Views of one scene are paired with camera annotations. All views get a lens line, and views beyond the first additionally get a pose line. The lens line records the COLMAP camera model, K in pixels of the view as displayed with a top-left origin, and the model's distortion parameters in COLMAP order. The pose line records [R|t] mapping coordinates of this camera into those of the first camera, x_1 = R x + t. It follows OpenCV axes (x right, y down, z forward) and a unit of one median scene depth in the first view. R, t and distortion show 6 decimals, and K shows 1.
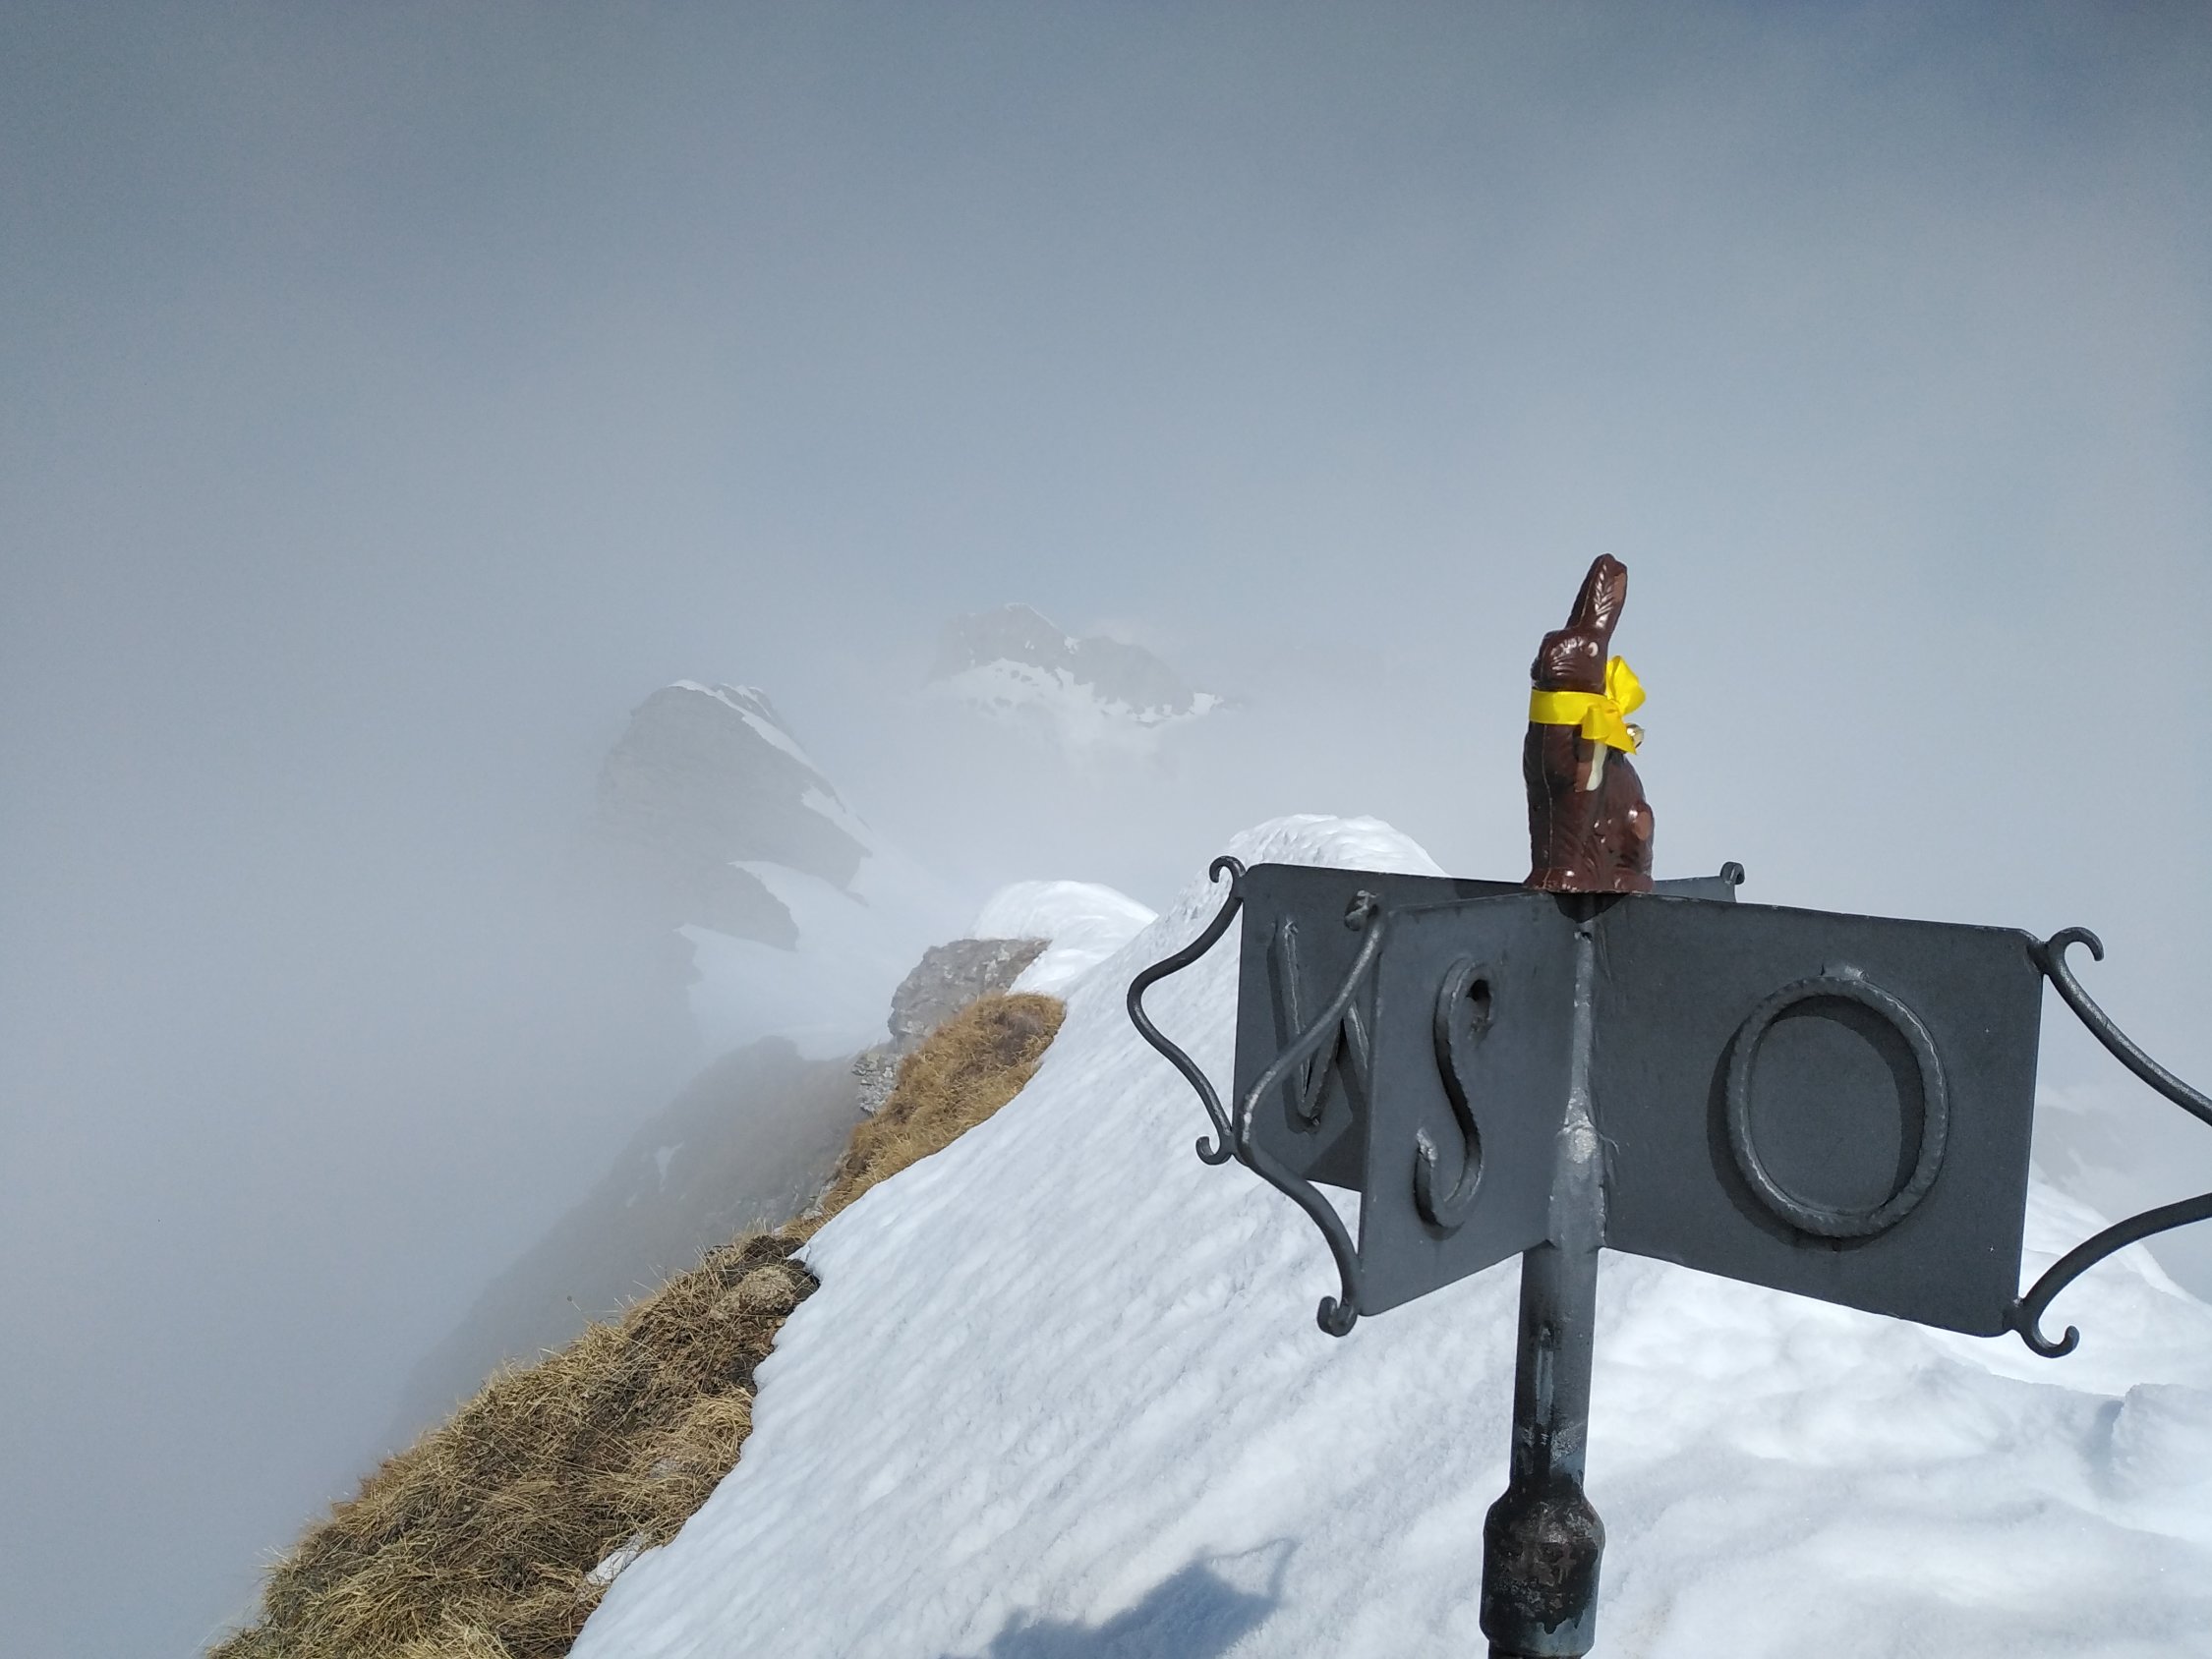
lens RADIAL K [[1680.9, 0, 1106.0], [0, 1680.9, 829.5], [0, 0, 1]] dist [0.081605, -0.173076]
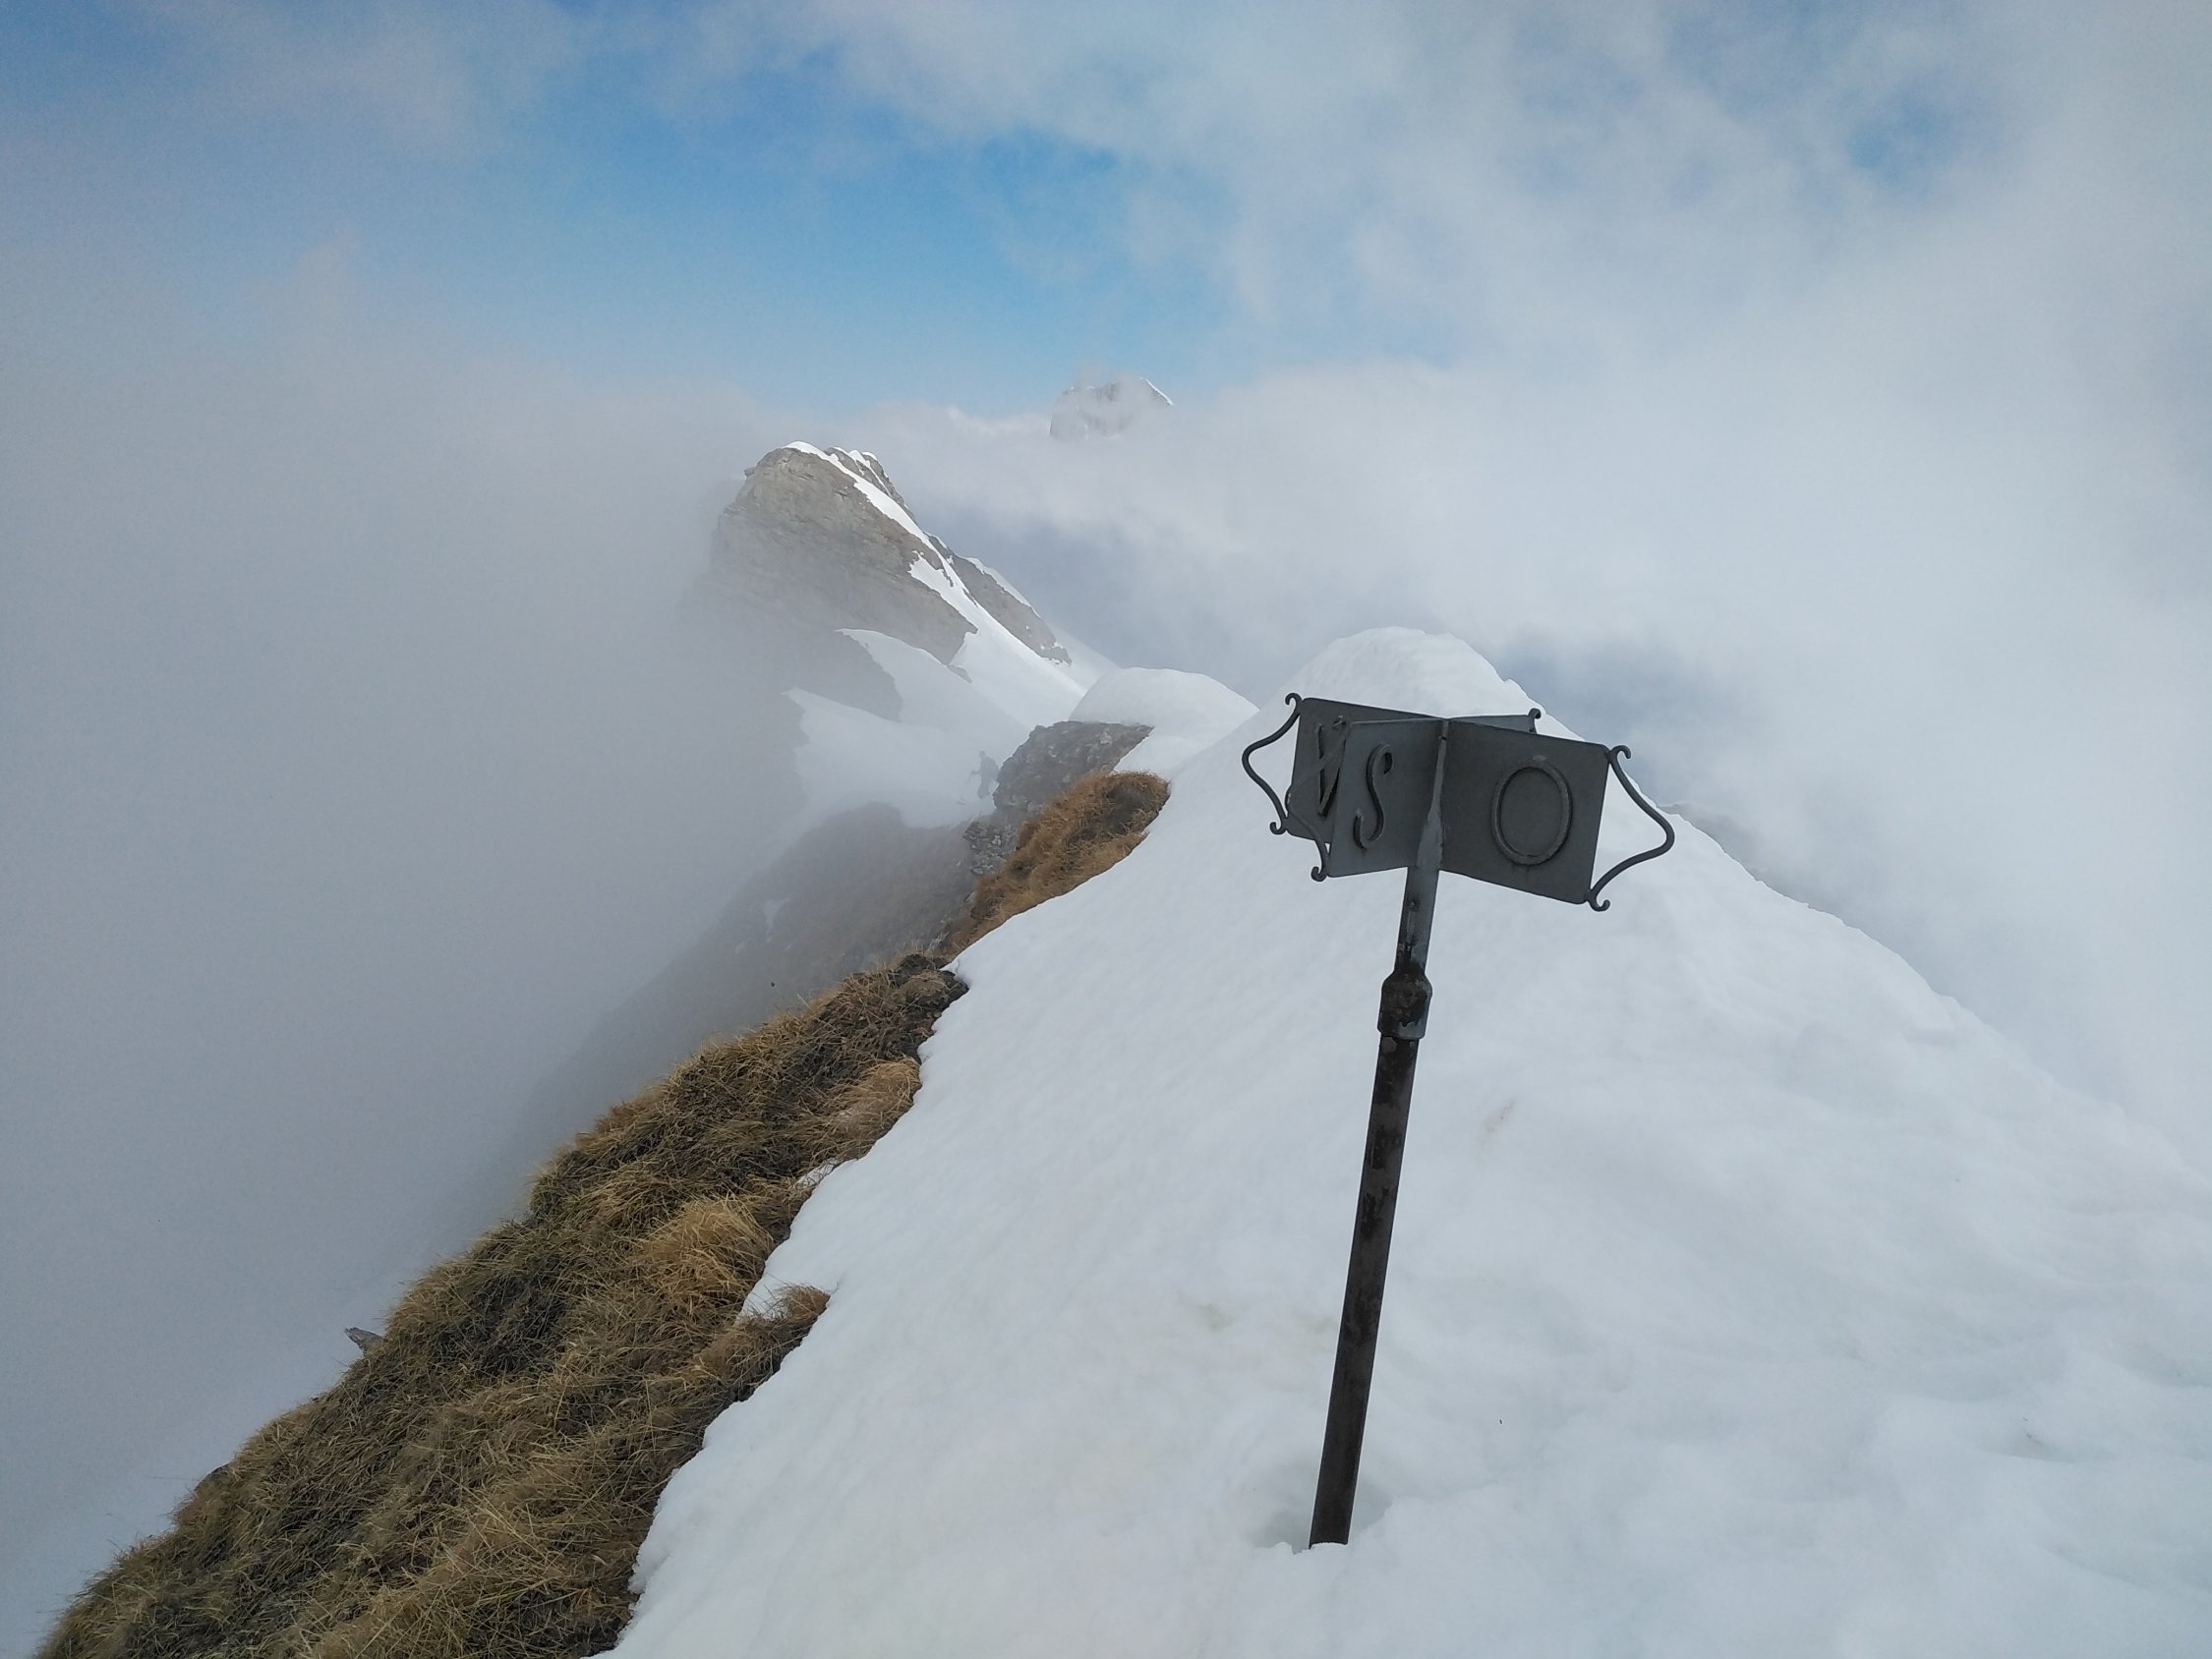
lens RADIAL K [[1712.7, 0, 1106.0], [0, 1712.7, 829.5], [0, 0, 1]] dist [0.210771, -0.358206]
pose [[0.996595, 0.063683, -0.052372, -0.008488], [-0.056639, 0.990355, 0.126448, -0.015355], [0.059920, -0.123051, 0.990590, -0.246710]]
